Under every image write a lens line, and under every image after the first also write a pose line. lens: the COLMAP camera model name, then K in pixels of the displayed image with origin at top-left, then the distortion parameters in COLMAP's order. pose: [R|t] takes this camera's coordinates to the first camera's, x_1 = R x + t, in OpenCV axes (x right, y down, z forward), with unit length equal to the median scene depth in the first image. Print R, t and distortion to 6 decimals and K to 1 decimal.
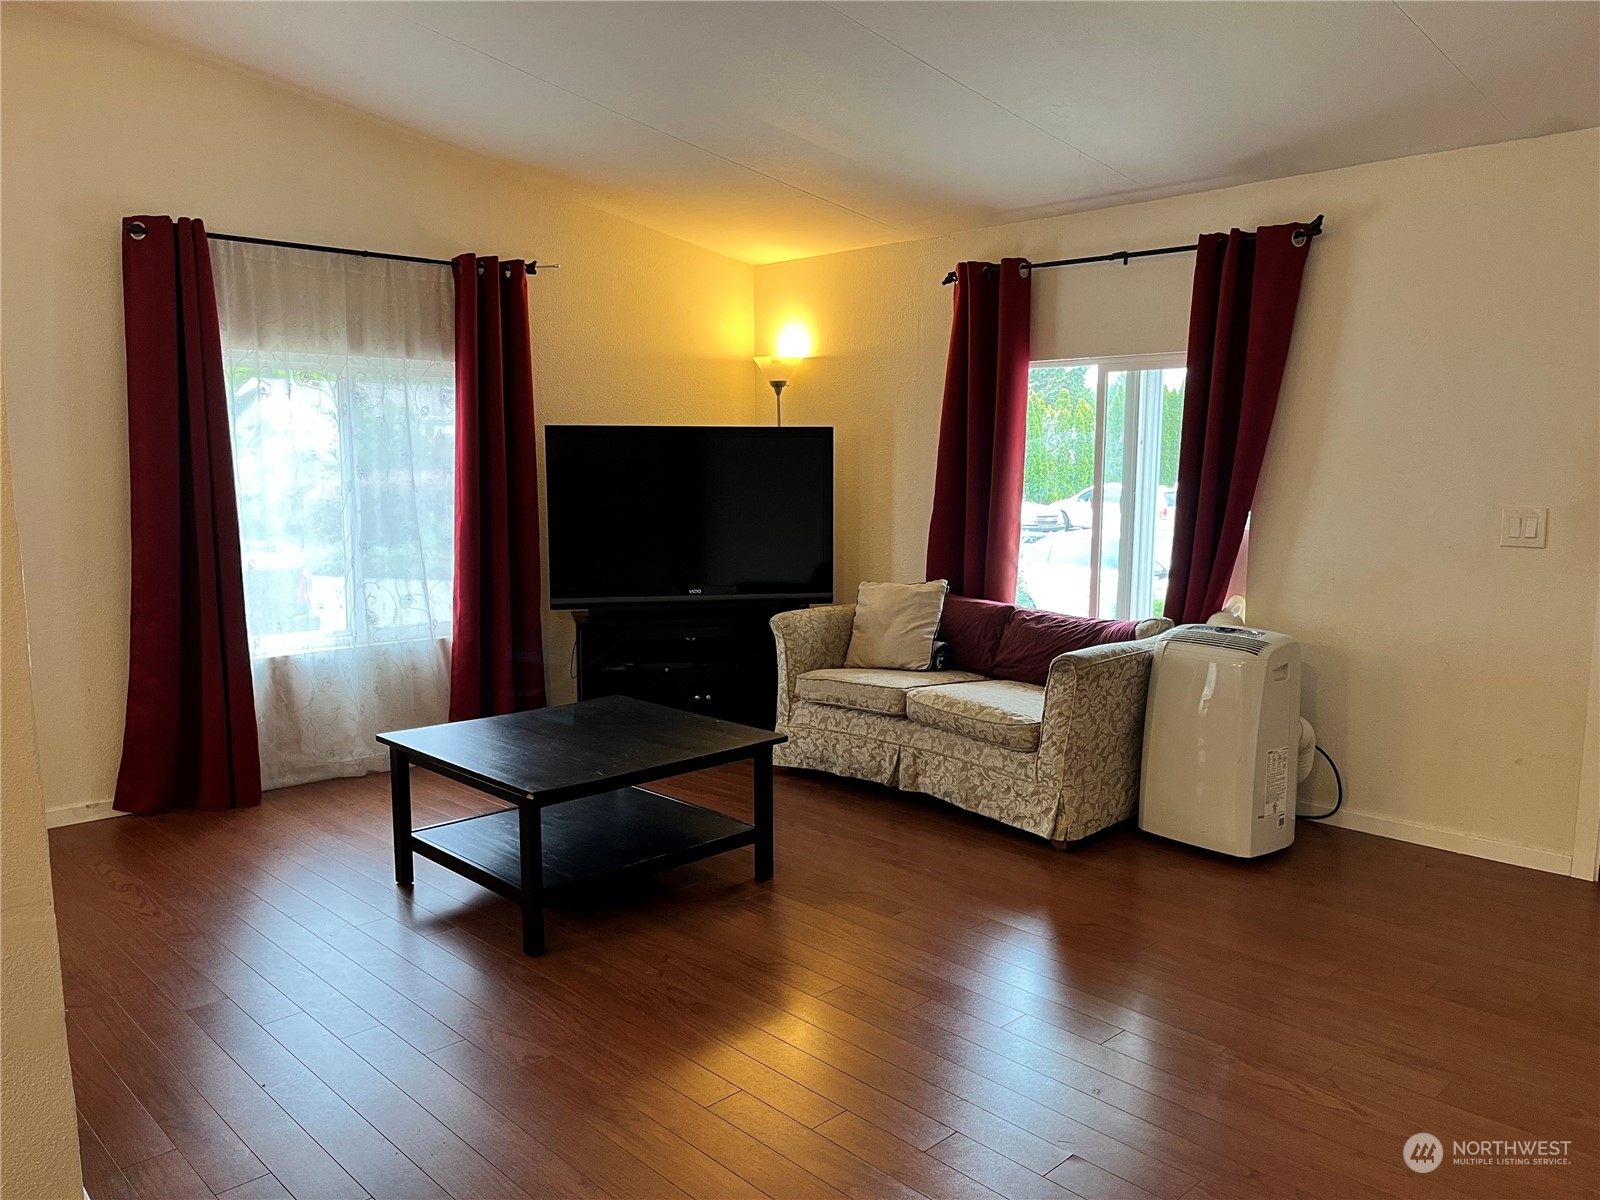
lens RADIAL K [[1208.5, 0, 795.7], [0, 1208.5, 613.7], [0, 0, 1]] dist [0.041080, -0.044182]
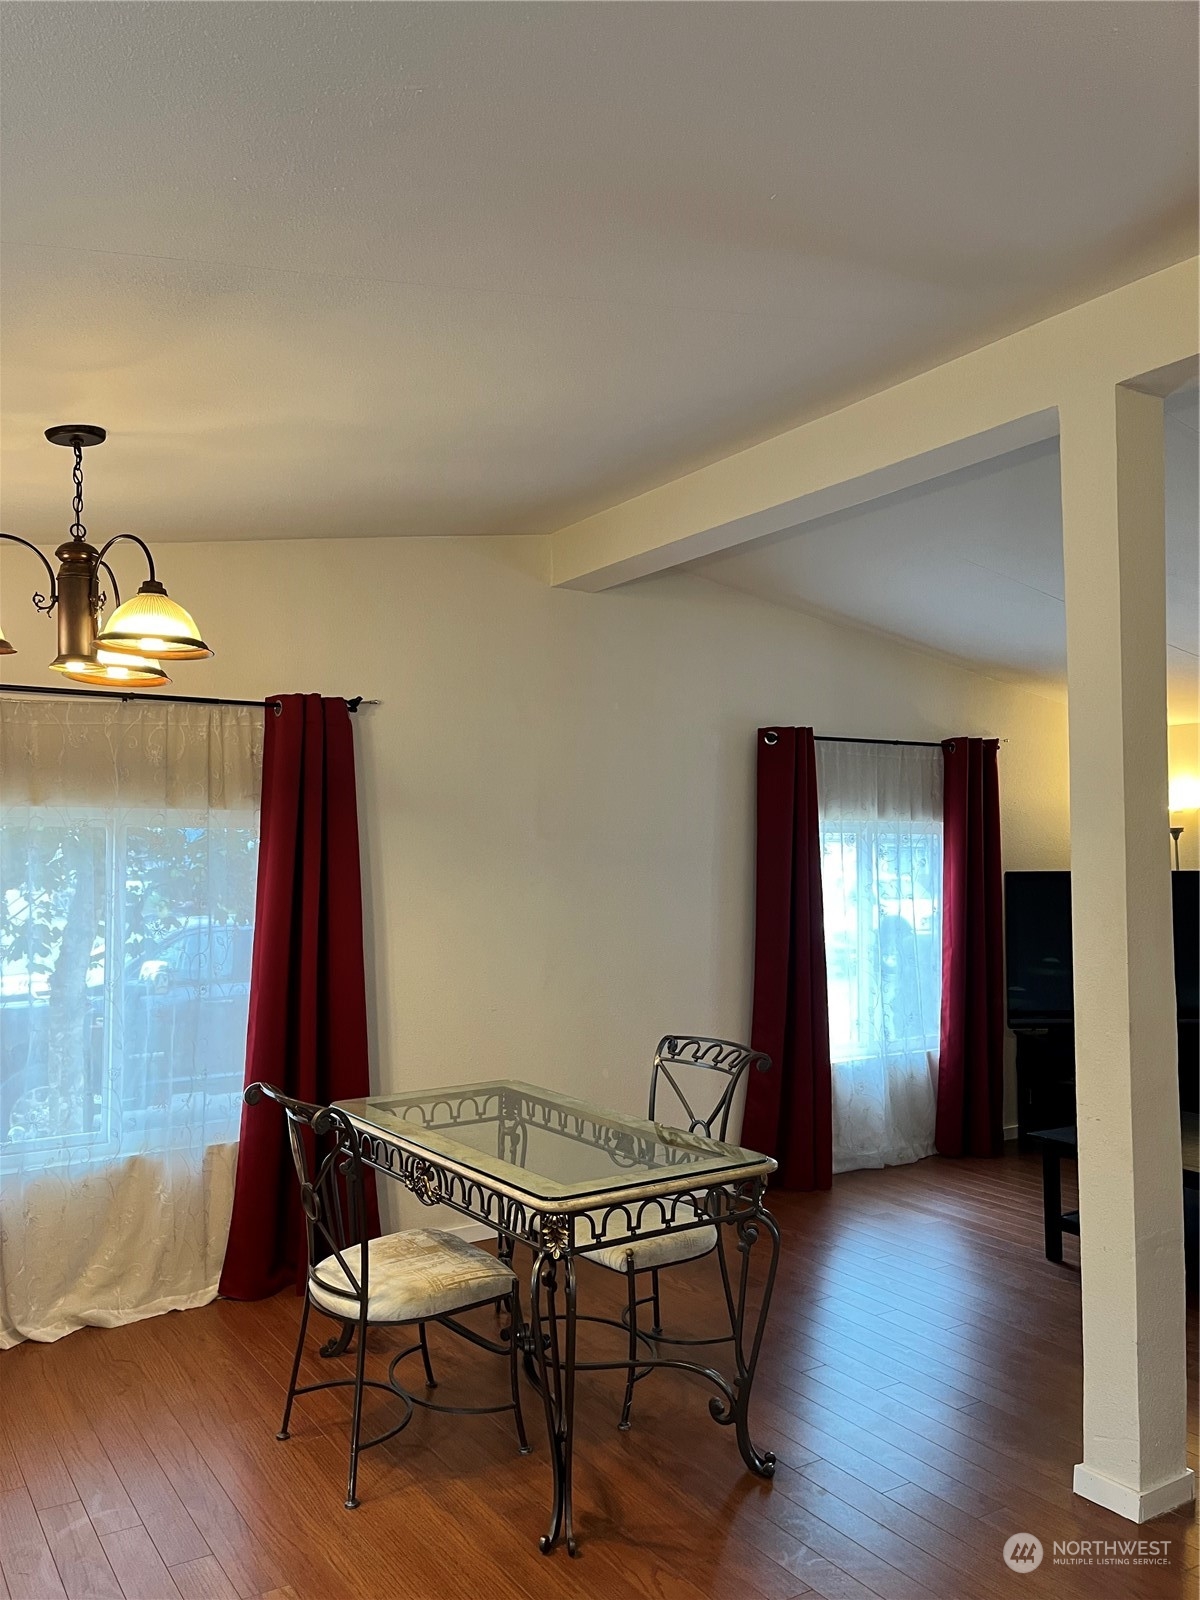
lens RADIAL K [[1208.5, 0, 595.5], [0, 1208.5, 815.4], [0, 0, 1]] dist [0.041080, -0.044182]
pose [[0.980764, -0.012137, -0.194818, -0.413212], [-0.020482, 0.986157, -0.164547, -0.006085], [0.194118, 0.165372, 0.966939, -0.271819]]
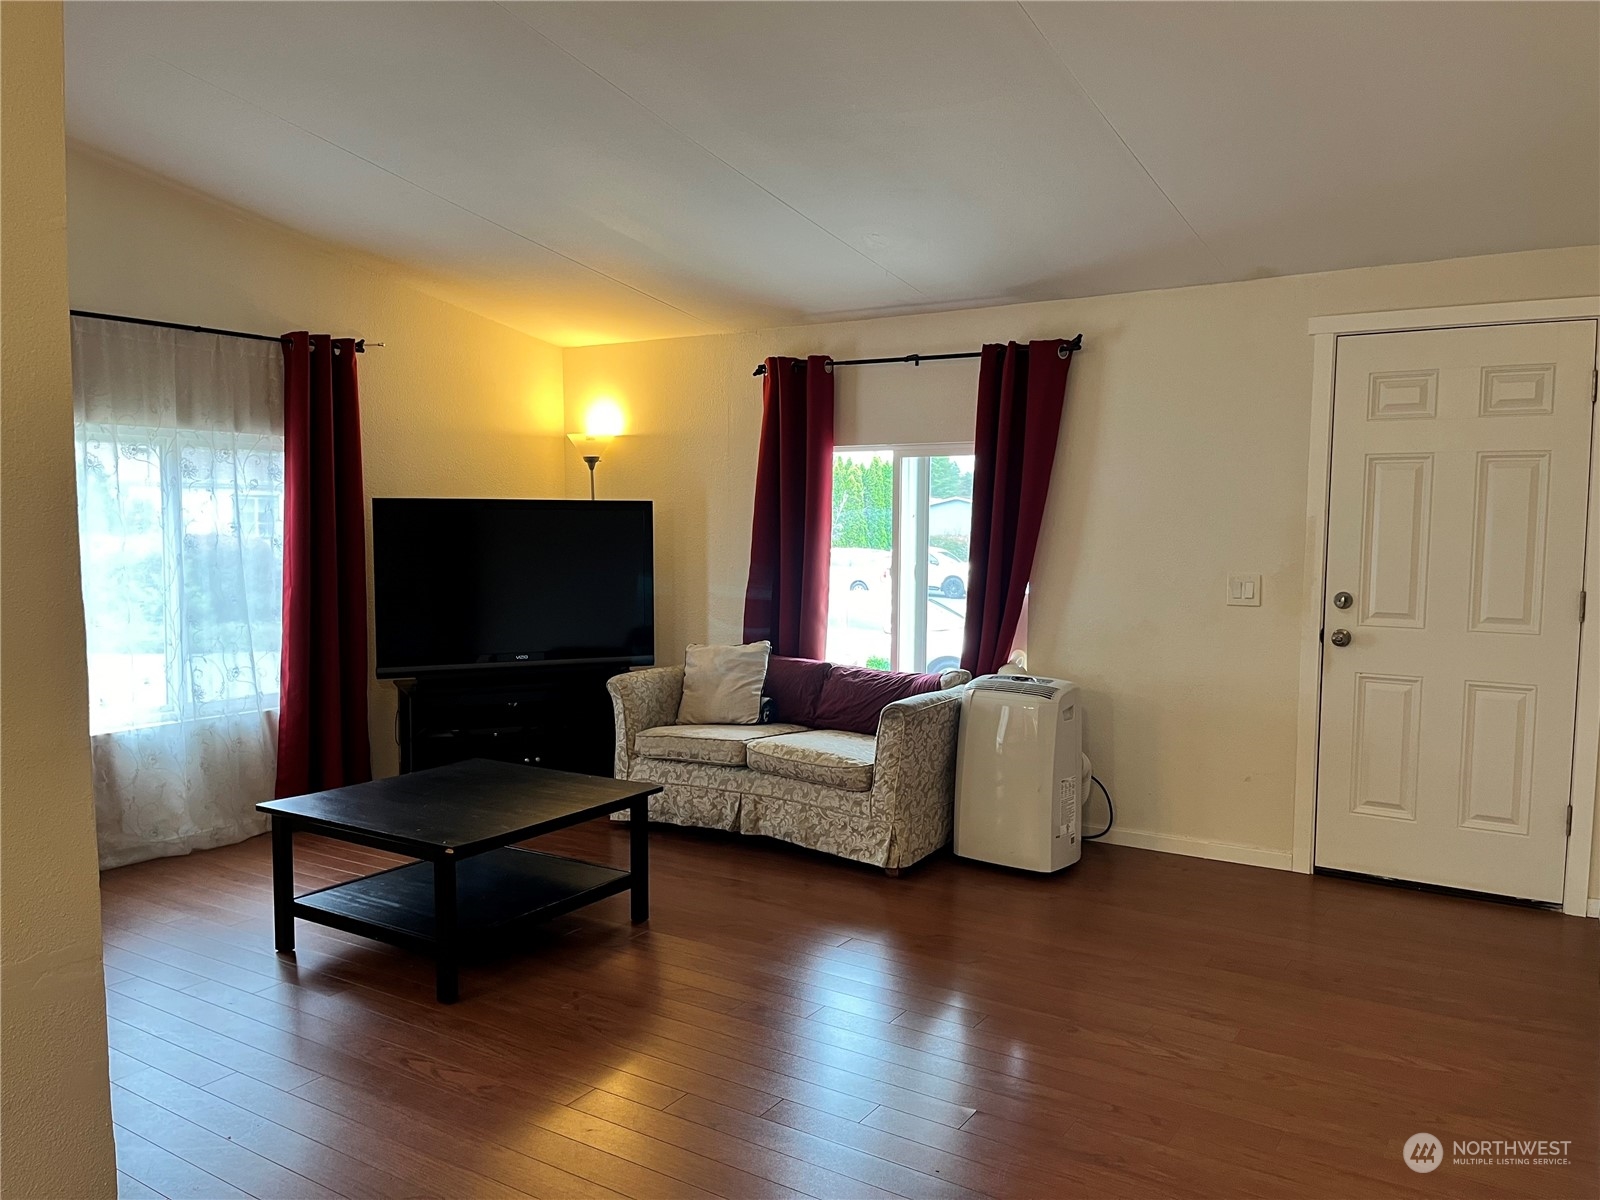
lens RADIAL K [[1208.5, 0, 801.5], [0, 1208.5, 610.7], [0, 0, 1]] dist [0.041080, -0.044182]
pose [[0.973180, -0.014635, 0.229579, -0.102361], [0.027143, 0.998308, -0.051418, 0.001727], [-0.228438, 0.056270, 0.971931, -0.080276]]
